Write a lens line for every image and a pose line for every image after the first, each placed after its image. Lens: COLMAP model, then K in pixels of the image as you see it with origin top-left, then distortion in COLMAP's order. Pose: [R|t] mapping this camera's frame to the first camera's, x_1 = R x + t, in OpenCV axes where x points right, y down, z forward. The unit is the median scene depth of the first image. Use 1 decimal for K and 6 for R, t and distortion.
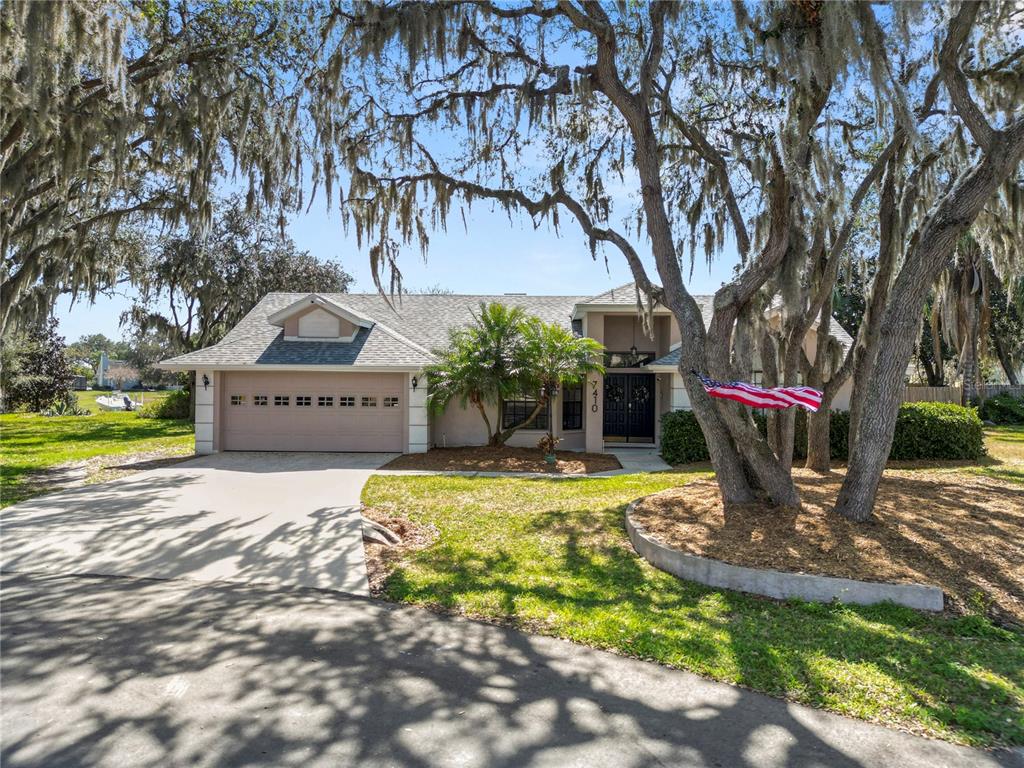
lens RADIAL K [[718.8, 0, 512.0], [0, 718.8, 384.0], [0, 0, 1]] dist [0.007464, -0.001150]
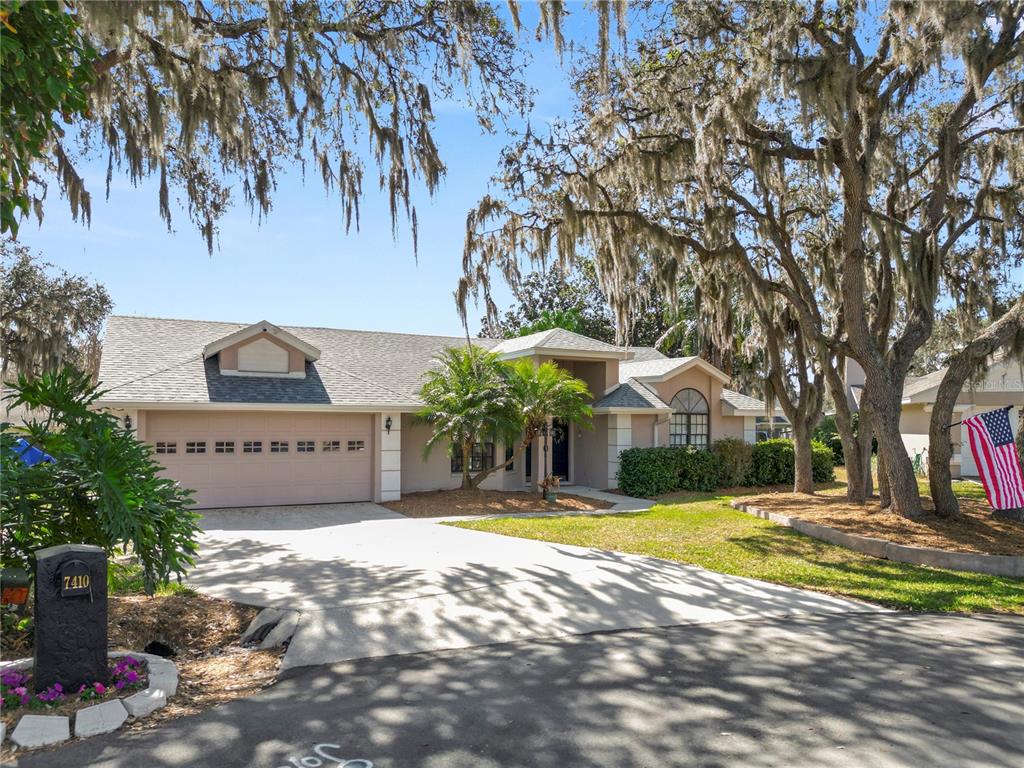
lens RADIAL K [[747.9, 0, 512.0], [0, 747.9, 384.0], [0, 0, 1]] dist [0.077948, -0.000185]
pose [[0.863240, 0.023576, 0.504242, -0.624242], [0.004134, 0.998545, -0.053764, -0.001073], [-0.504776, 0.048496, 0.861887, 0.114173]]
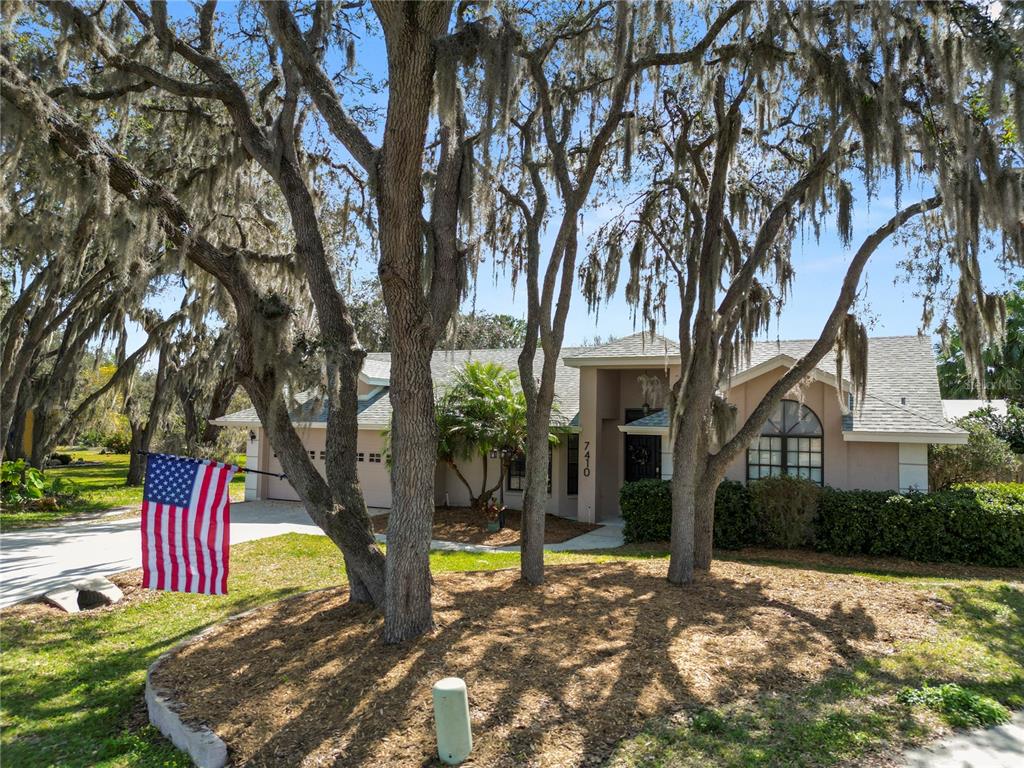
lens RADIAL K [[718.8, 0, 512.0], [0, 718.8, 384.0], [0, 0, 1]] dist [0.007464, -0.001150]
pose [[0.912532, -0.012888, -0.408802, 0.531920], [-0.013650, 0.997987, -0.061932, -0.026680], [0.408778, 0.062095, 0.910519, 0.169692]]
